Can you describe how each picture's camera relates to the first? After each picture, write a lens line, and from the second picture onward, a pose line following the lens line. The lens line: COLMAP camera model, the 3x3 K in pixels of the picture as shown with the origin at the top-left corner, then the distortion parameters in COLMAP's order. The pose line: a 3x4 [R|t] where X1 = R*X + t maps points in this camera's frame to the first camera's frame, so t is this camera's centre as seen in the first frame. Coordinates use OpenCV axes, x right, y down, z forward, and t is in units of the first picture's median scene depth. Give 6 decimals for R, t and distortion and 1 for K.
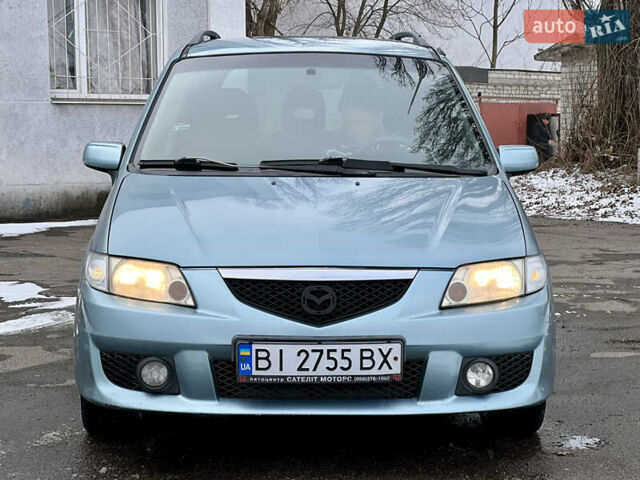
lens RADIAL K [[1579.3, 0, 320.0], [0, 1579.3, 240.0], [0, 0, 1]] dist [-0.310025, 5.896003]
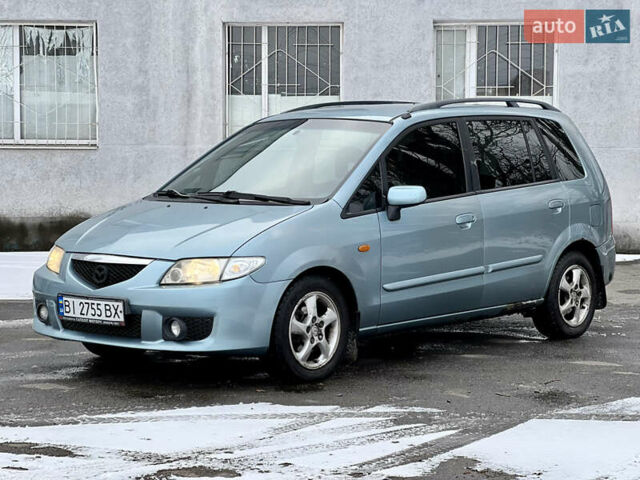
lens RADIAL K [[1579.3, 0, 320.0], [0, 1579.3, 240.0], [0, 0, 1]] dist [-0.310025, 5.896003]
pose [[0.740980, 0.039408, -0.670370, 1.274289], [-0.056470, 0.998397, -0.003727, -0.004869], [0.669148, 0.040618, 0.742018, -0.079129]]
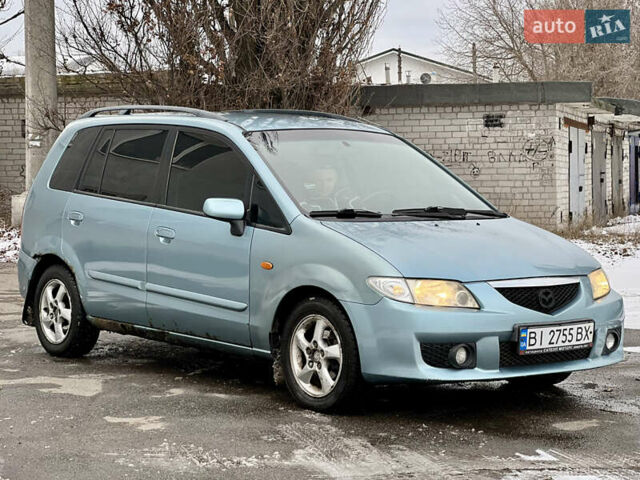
lens RADIAL K [[1579.3, 0, 320.0], [0, 1579.3, 240.0], [0, 0, 1]] dist [-0.310025, 5.896003]
pose [[0.799967, -0.030436, 0.599272, -1.084528], [0.050199, 0.998606, -0.016293, -0.004727], [-0.597941, 0.043117, 0.800380, -0.095510]]
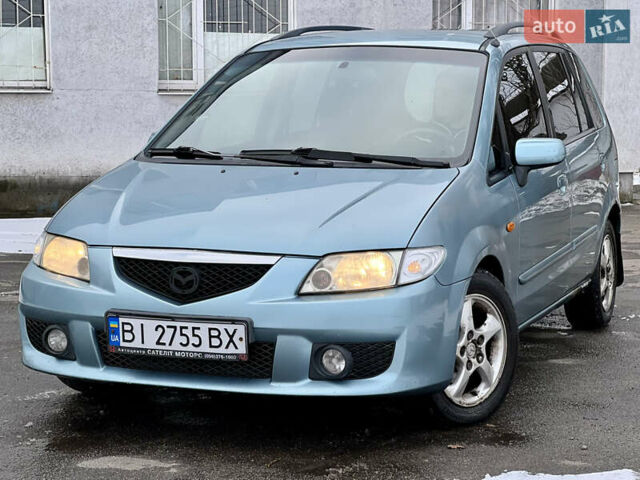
lens RADIAL K [[1579.3, 0, 320.0], [0, 1579.3, 240.0], [0, 0, 1]] dist [-0.310025, 5.896003]
pose [[0.923959, 0.036464, -0.380749, 0.485911], [-0.034434, 0.999333, 0.012147, -0.005291], [0.380938, 0.001888, 0.924599, 0.046812]]
